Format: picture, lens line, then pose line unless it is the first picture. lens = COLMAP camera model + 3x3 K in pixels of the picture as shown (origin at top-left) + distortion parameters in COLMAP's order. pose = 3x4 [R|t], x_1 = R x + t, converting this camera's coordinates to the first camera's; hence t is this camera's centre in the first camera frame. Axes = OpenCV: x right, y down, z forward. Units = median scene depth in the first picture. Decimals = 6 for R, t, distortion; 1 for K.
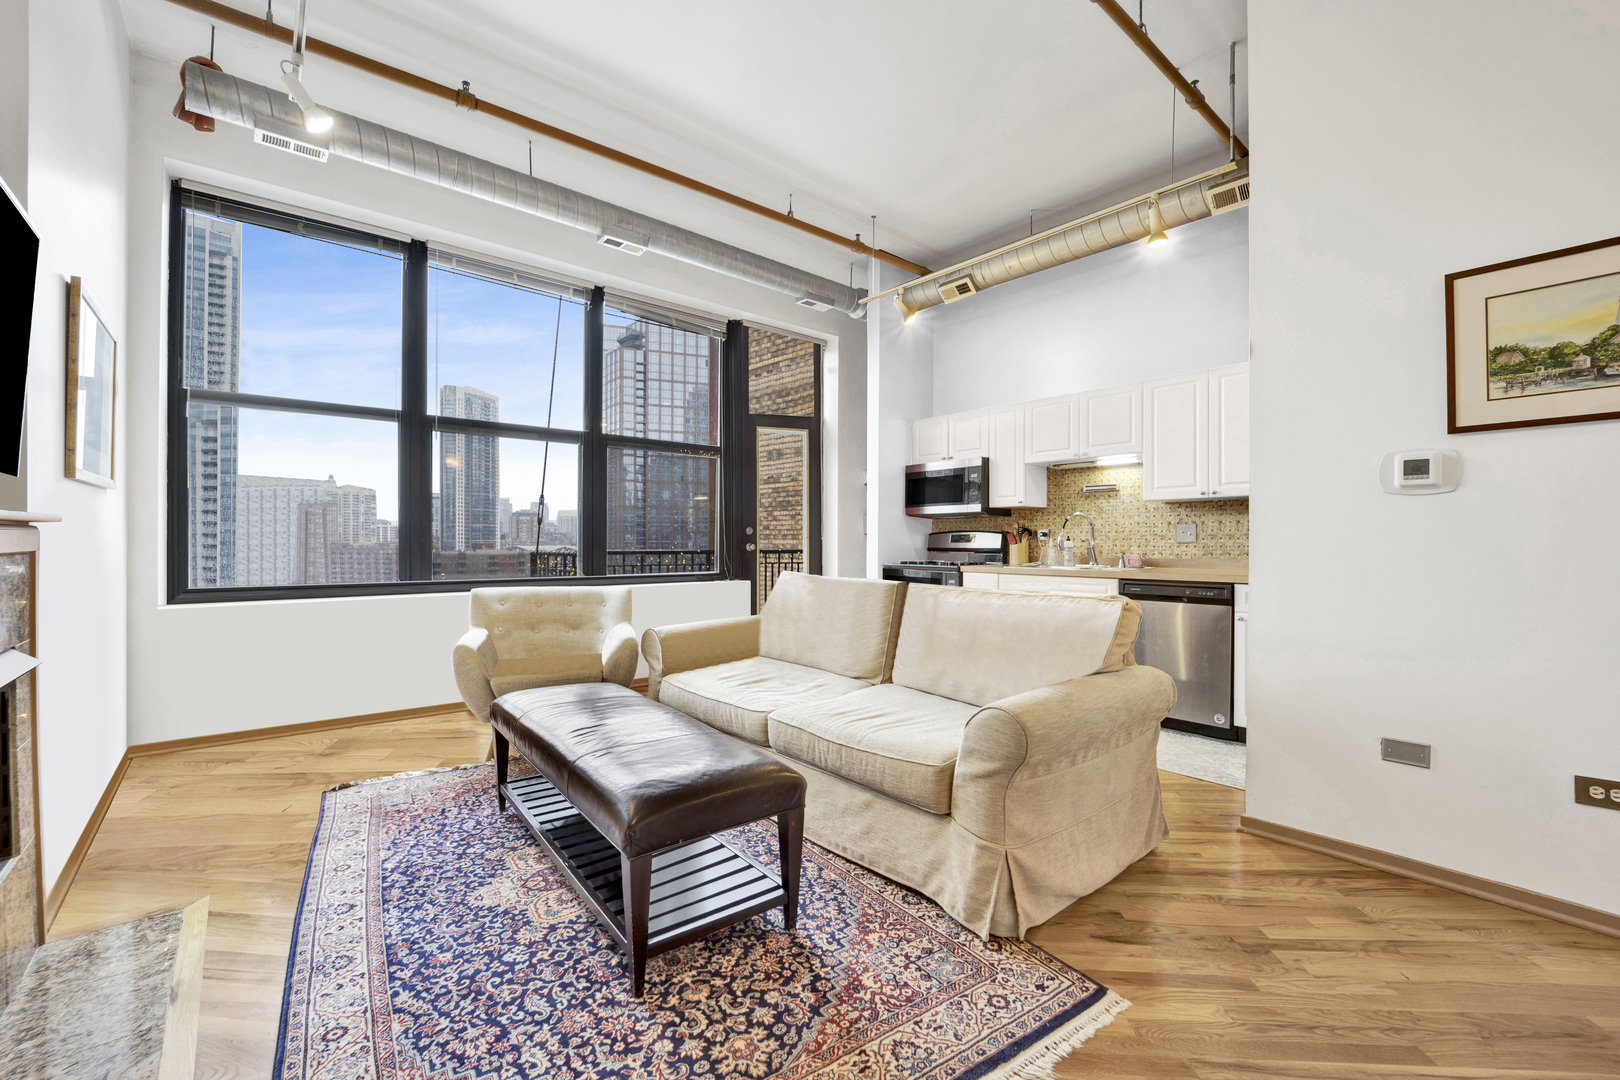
lens RADIAL K [[667.5, 0, 794.4], [0, 667.5, 549.7], [0, 0, 1]] dist [-0.008343, 0.000085]
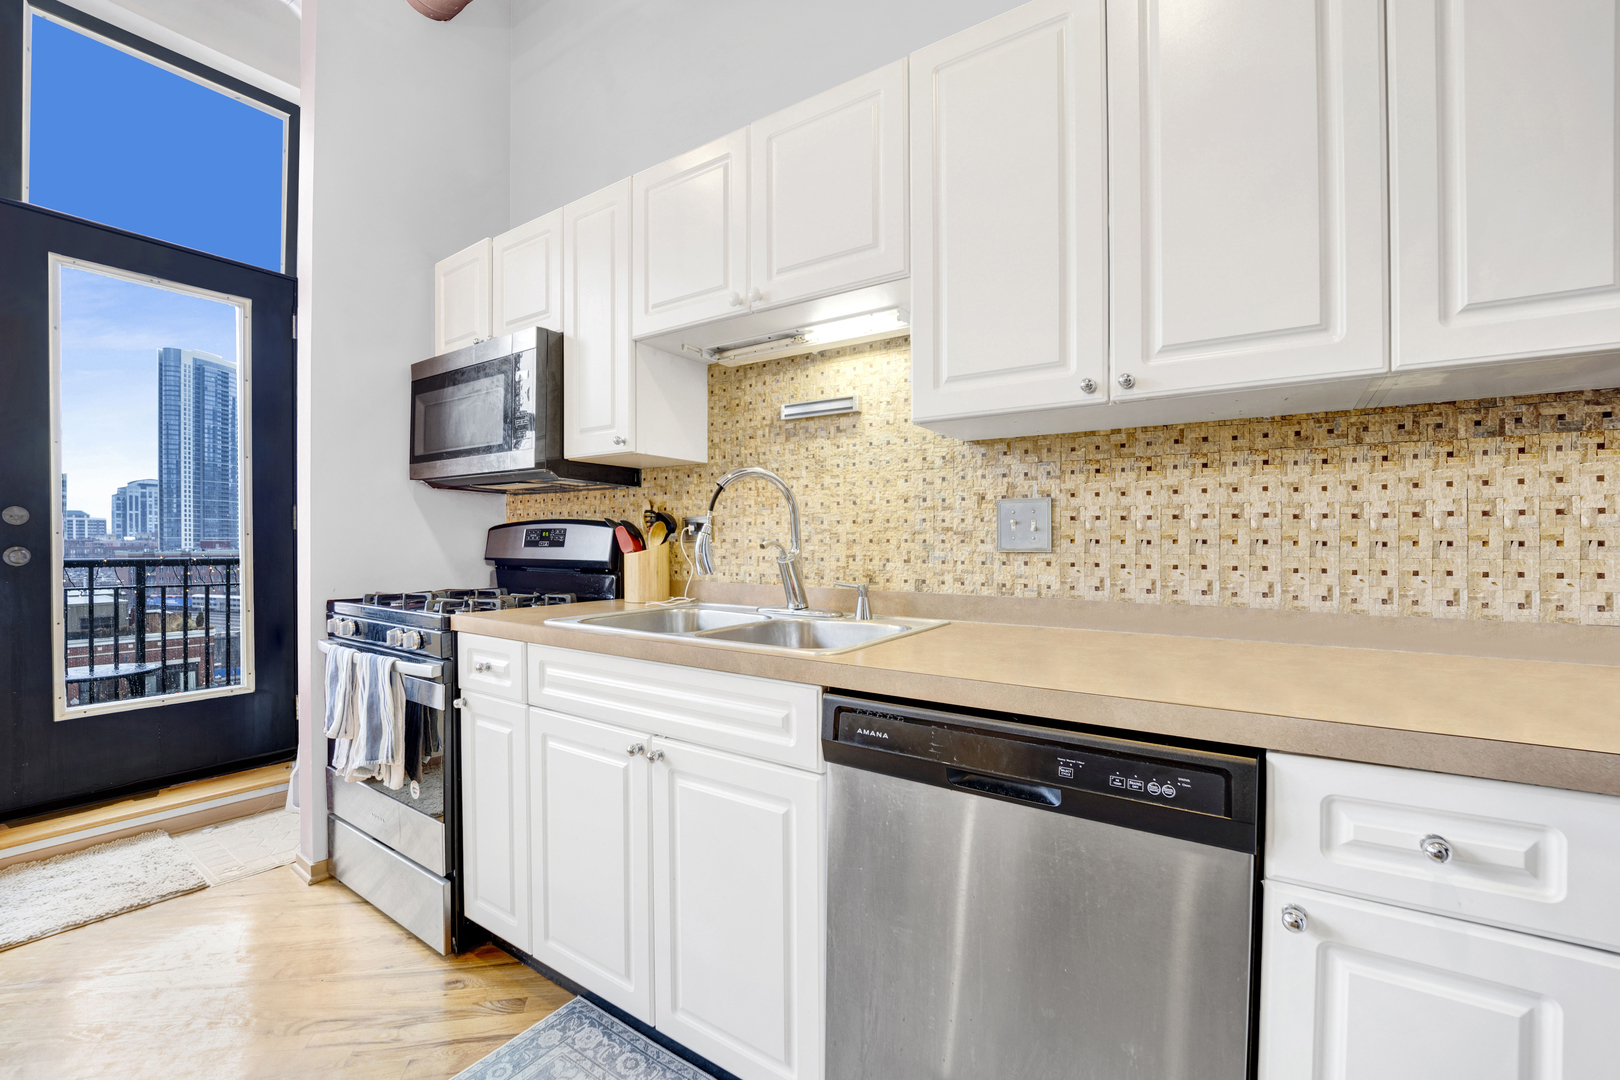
lens RADIAL K [[667.5, 0, 813.6], [0, 667.5, 535.3], [0, 0, 1]] dist [-0.008343, 0.000085]
pose [[0.956964, 0.011494, 0.289979, 0.338597], [-0.004523, 0.999685, -0.024699, -0.009376], [-0.290171, 0.022324, 0.956714, 0.619988]]
